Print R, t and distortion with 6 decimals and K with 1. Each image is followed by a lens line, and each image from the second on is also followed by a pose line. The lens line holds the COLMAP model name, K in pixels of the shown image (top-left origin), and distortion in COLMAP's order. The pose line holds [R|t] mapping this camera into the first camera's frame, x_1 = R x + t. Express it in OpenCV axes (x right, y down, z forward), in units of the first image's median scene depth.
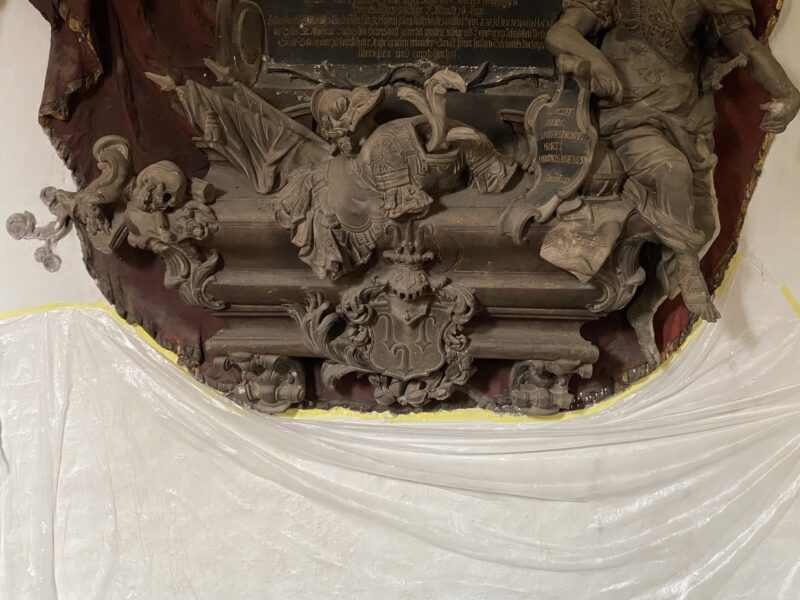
lens RADIAL K [[1460.8, 0, 394.5], [0, 1460.8, 295.0], [0, 0, 1]] dist [0.152724, 0.000000]
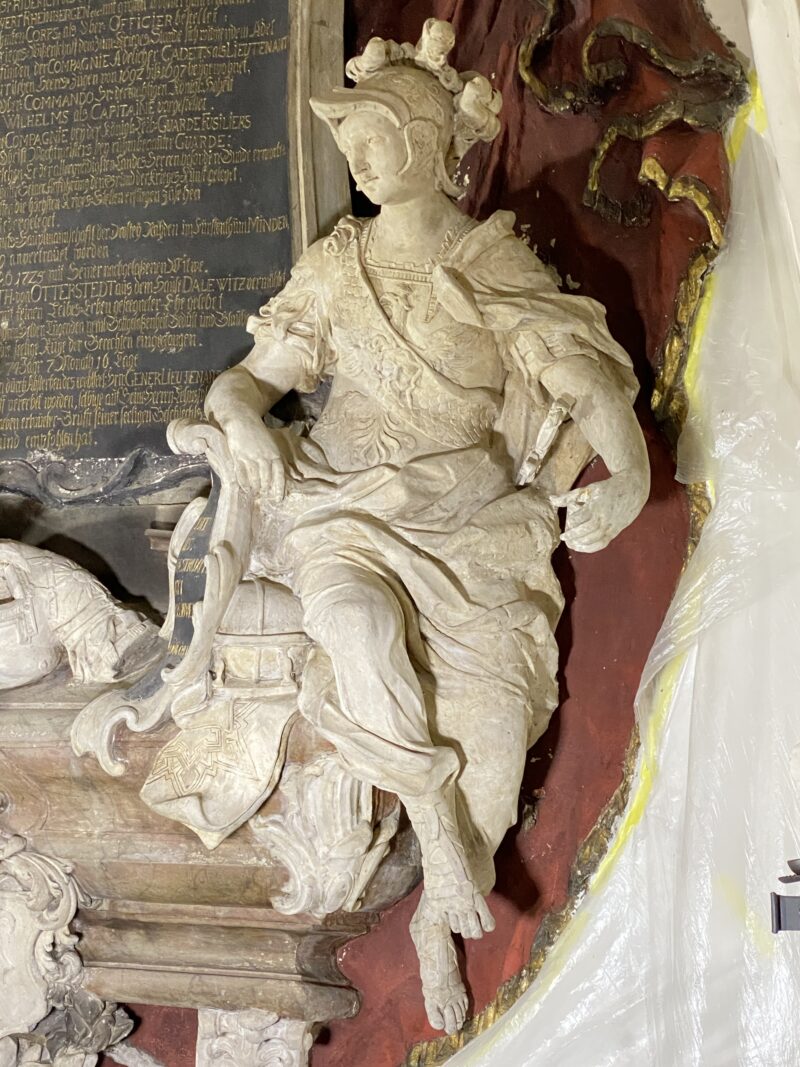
lens RADIAL K [[2239.5, 0, 396.0], [0, 2239.5, 543.1], [0, 0, 1]] dist [0.144290, 0.000000]
pose [[0.915069, -0.042202, -0.401084, 0.487740], [-0.036725, 0.981659, -0.187076, 0.030037], [0.401623, 0.185917, 0.896735, 0.290873]]
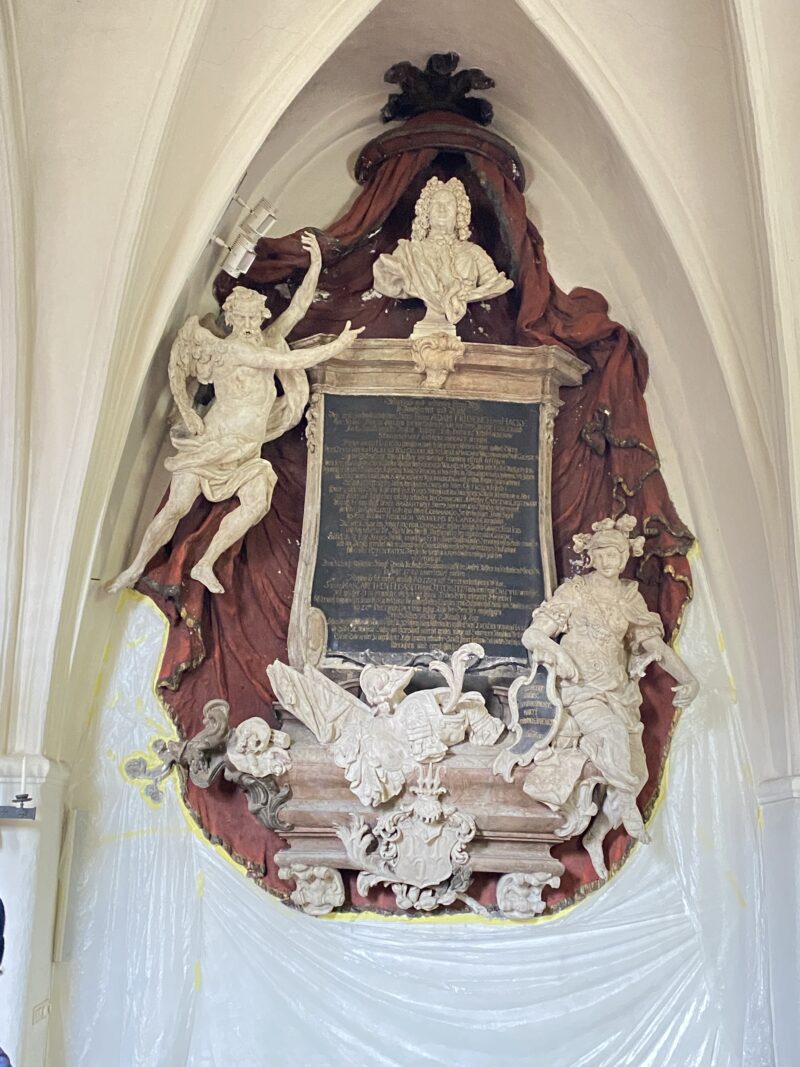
lens RADIAL K [[1375.9, 0, 398.7], [0, 1375.9, 528.3], [0, 0, 1]] dist [0.149192, 0.000000]
pose [[0.997328, 0.027806, 0.067557, -0.110437], [-0.009246, 0.965340, -0.260830, 0.073876], [-0.072468, 0.259509, 0.963018, -0.313666]]
